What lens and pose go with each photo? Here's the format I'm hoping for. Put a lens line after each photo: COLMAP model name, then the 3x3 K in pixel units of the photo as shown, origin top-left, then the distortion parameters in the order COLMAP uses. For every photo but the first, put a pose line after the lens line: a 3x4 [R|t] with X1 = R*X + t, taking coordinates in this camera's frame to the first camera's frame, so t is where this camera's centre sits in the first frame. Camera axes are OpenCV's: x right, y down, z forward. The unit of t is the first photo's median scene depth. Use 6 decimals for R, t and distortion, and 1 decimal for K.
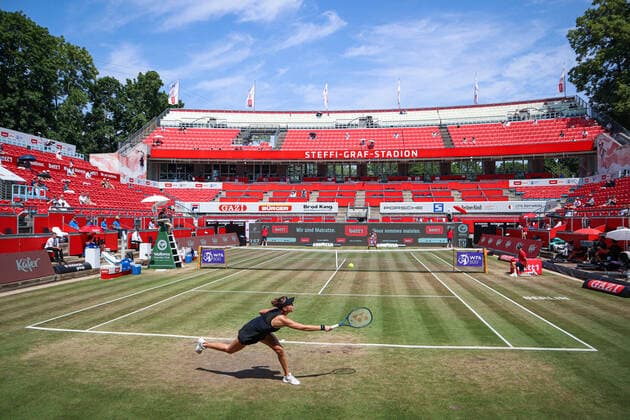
lens RADIAL K [[457.4, 0, 316.4], [0, 457.4, 216.1], [0, 0, 1]] dist [-0.103545, 0.075897]
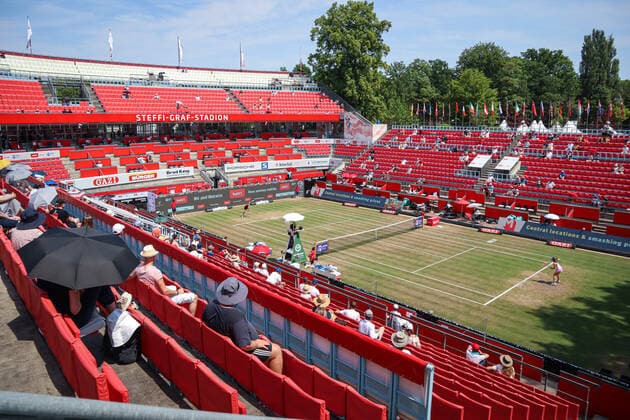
lens RADIAL K [[445.1, 0, 324.6], [0, 445.1, 209.1], [0, 0, 1]] dist [-0.101439, 0.069686]
pose [[0.639899, -0.150076, 0.753662, -0.632394], [-0.006835, 0.979594, 0.200868, -0.159404], [-0.768429, -0.133686, 0.625816, 0.028444]]
